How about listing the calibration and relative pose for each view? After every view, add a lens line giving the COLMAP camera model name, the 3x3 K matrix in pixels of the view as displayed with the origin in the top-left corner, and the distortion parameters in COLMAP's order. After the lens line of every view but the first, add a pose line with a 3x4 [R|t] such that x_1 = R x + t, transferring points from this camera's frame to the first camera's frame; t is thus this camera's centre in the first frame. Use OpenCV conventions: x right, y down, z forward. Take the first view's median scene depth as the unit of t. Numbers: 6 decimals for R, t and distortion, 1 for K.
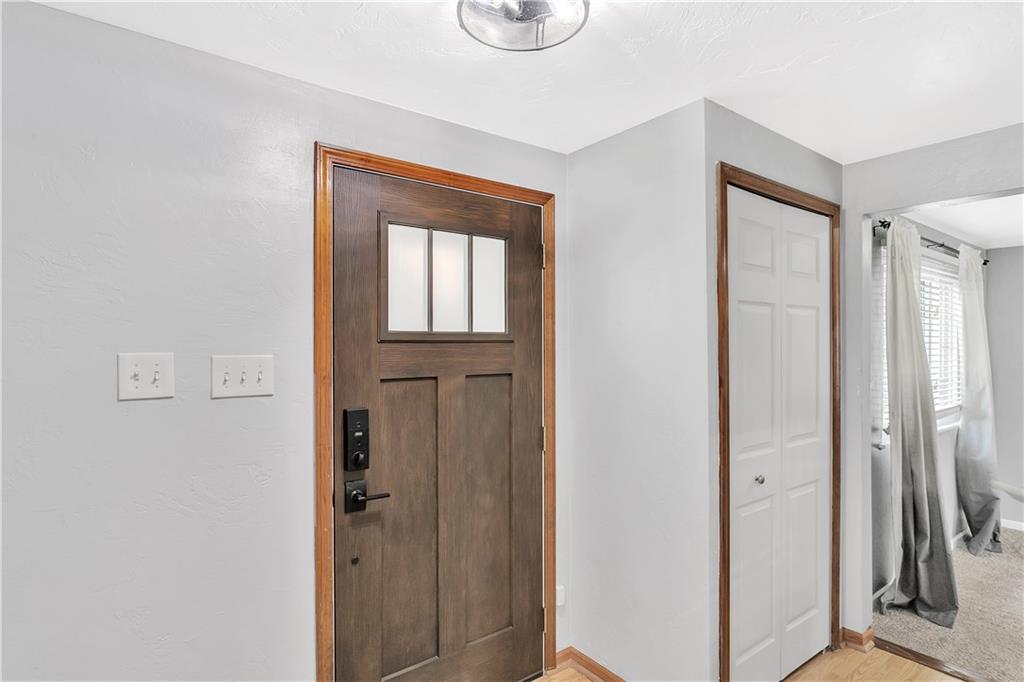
lens RADIAL K [[499.4, 0, 511.1], [0, 499.4, 347.0], [0, 0, 1]] dist [0.037690, 0.000120]
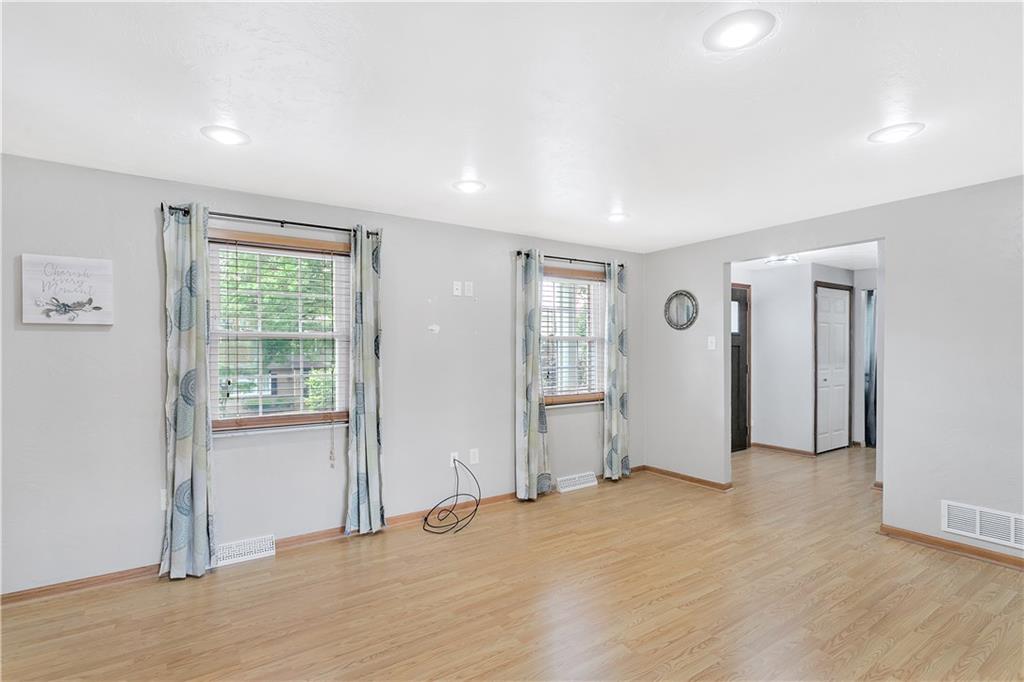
lens RADIAL K [[499.4, 0, 511.1], [0, 499.4, 347.0], [0, 0, 1]] dist [0.037690, 0.000120]
pose [[0.999629, 0.004602, -0.026846, -1.209592], [-0.004731, 0.999978, -0.004728, 0.074083], [0.026823, 0.004853, 0.999628, -1.926967]]
